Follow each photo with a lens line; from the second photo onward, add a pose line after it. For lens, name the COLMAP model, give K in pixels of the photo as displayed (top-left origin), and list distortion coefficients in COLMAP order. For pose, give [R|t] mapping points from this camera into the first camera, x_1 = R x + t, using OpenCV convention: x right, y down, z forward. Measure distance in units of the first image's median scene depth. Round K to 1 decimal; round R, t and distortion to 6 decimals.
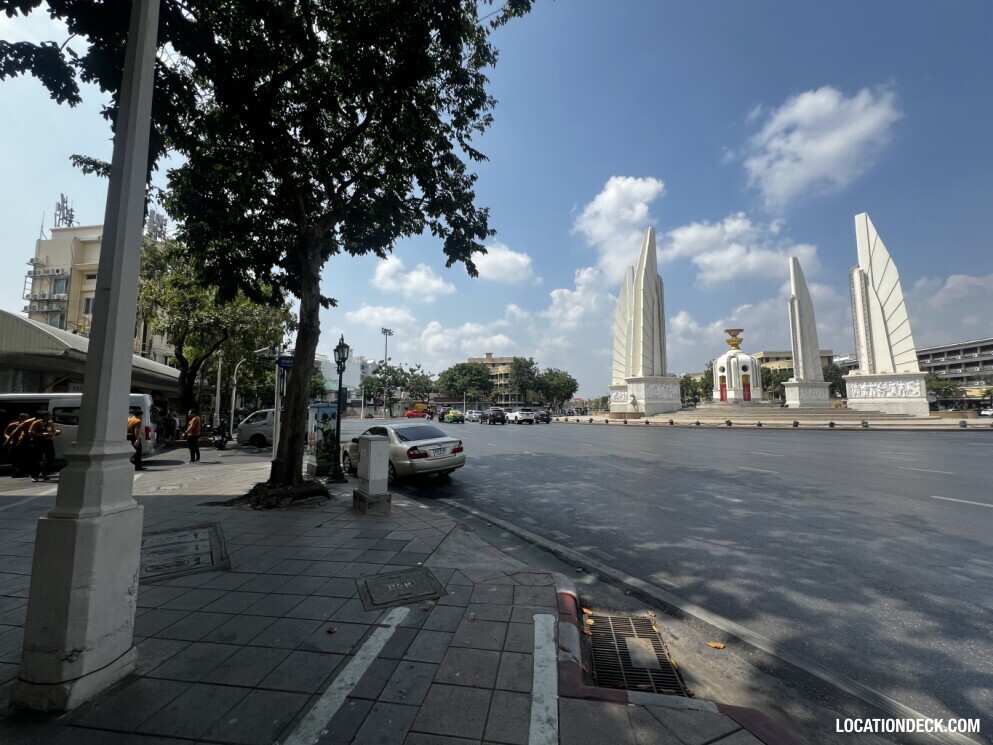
lens RADIAL K [[394.7, 0, 496.9], [0, 394.7, 371.0], [0, 0, 1]] dist [0.000040, 0.000020]
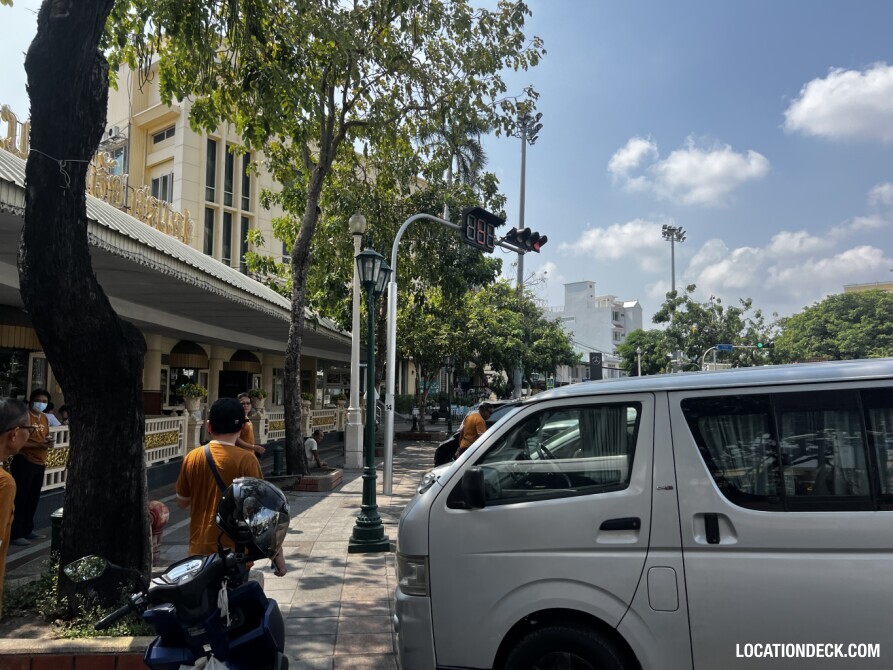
lens RADIAL K [[680.0, 0, 444.6], [0, 680.0, 341.3], [0, 0, 1]] dist [0.080687, -0.094007]
pose [[0.861584, -0.037803, -0.506205, -0.184013], [0.043024, 0.999073, -0.001383, 0.030016], [0.505788, -0.020587, 0.862412, 0.284181]]
